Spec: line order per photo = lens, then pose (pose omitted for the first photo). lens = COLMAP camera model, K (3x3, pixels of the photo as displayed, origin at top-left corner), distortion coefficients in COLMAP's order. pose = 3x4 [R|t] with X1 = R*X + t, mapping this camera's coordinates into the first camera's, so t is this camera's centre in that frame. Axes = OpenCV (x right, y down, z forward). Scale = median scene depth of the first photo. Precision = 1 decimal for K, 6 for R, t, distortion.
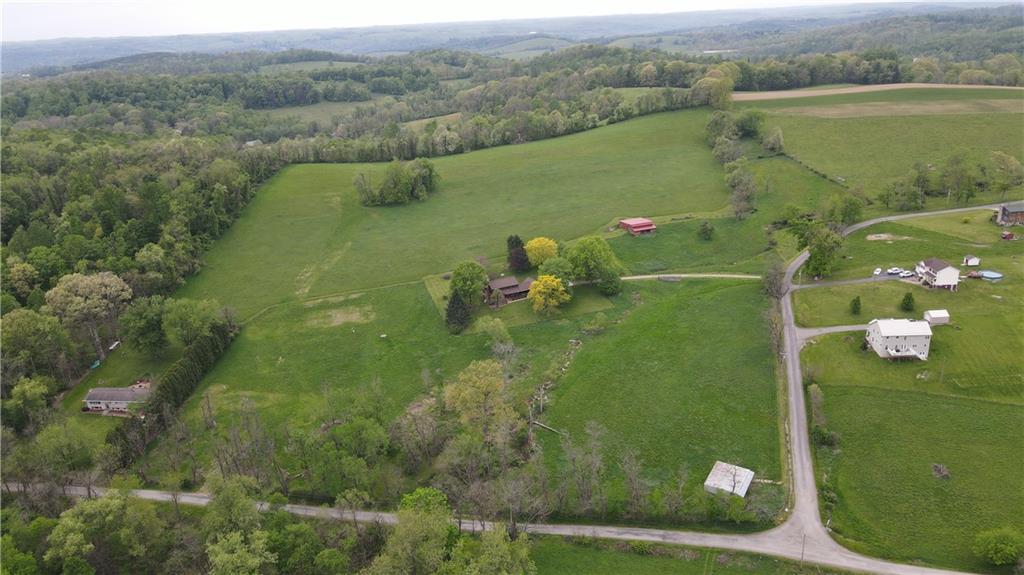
lens RADIAL K [[766.9, 0, 512.0], [0, 766.9, 287.5], [0, 0, 1]] dist [0.000891, 0.044738]
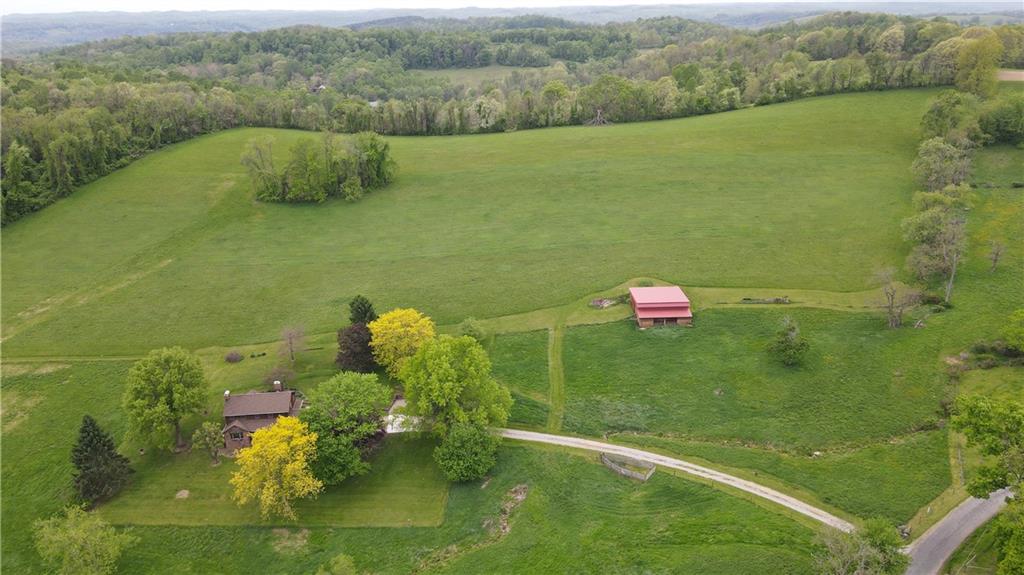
lens RADIAL K [[766.9, 0, 512.0], [0, 766.9, 287.5], [0, 0, 1]] dist [0.000891, 0.044738]
pose [[0.936933, 0.145573, -0.317751, 0.165362], [-0.137955, 0.989348, 0.046474, -0.072870], [0.321132, 0.000292, 0.947035, 0.368187]]
